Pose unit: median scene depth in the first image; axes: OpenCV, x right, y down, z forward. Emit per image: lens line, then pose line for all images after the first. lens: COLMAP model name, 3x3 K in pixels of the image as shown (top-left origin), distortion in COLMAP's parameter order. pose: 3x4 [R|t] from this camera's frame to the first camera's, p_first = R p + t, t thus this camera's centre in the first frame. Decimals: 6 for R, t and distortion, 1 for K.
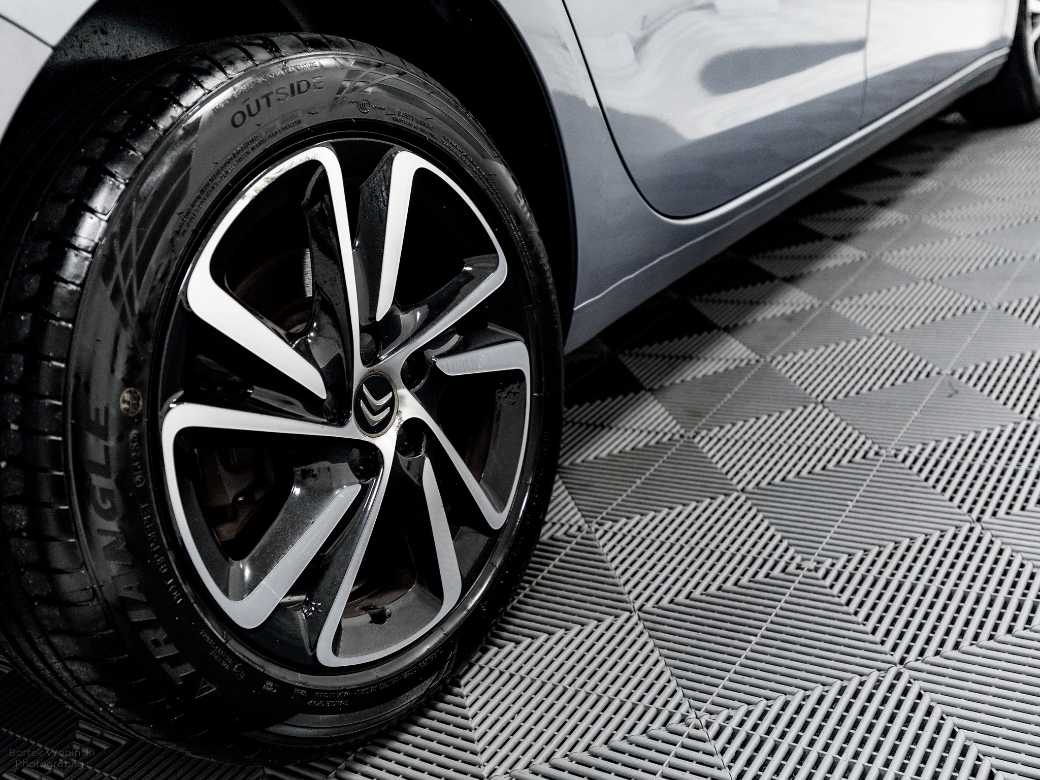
lens RADIAL K [[1138.8, 0, 520.0], [0, 1138.8, 390.0], [0, 0, 1]] dist [0.032272, 0.011954]
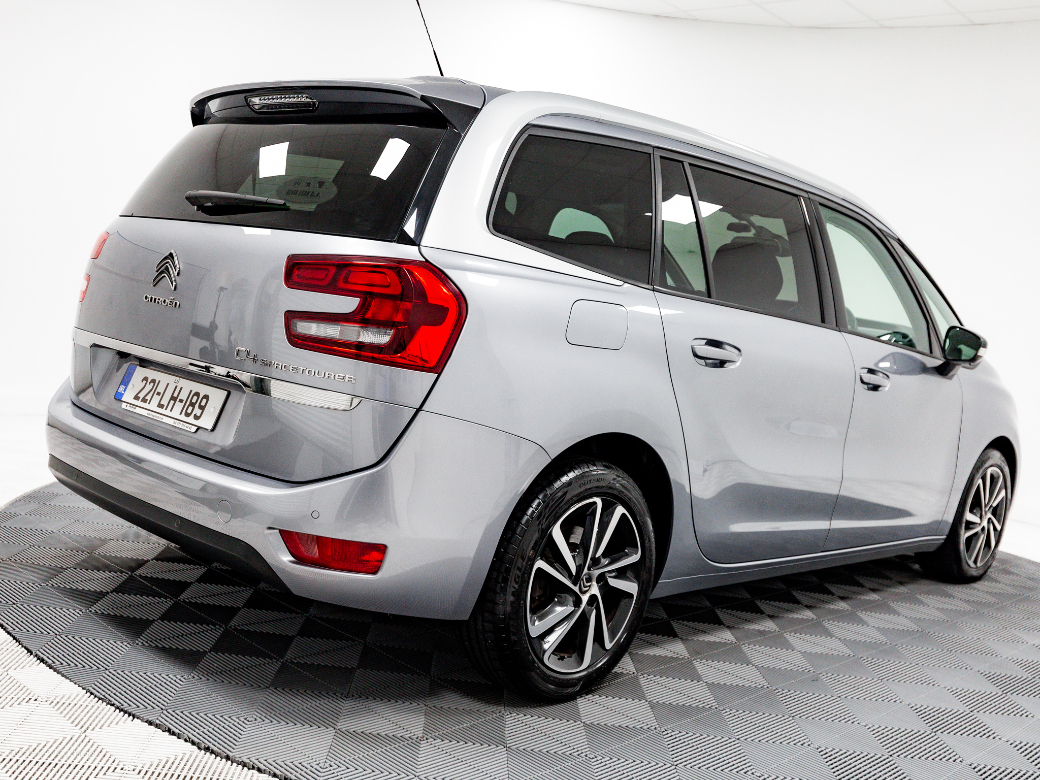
lens RADIAL K [[1067.3, 0, 520.0], [0, 1067.3, 390.0], [0, 0, 1]] dist [0.003339, -0.000786]
pose [[0.945759, 0.297505, -0.130503, -0.071156], [-0.321758, 0.913267, -0.249830, 0.273778], [0.044859, 0.278270, 0.959455, -1.642354]]
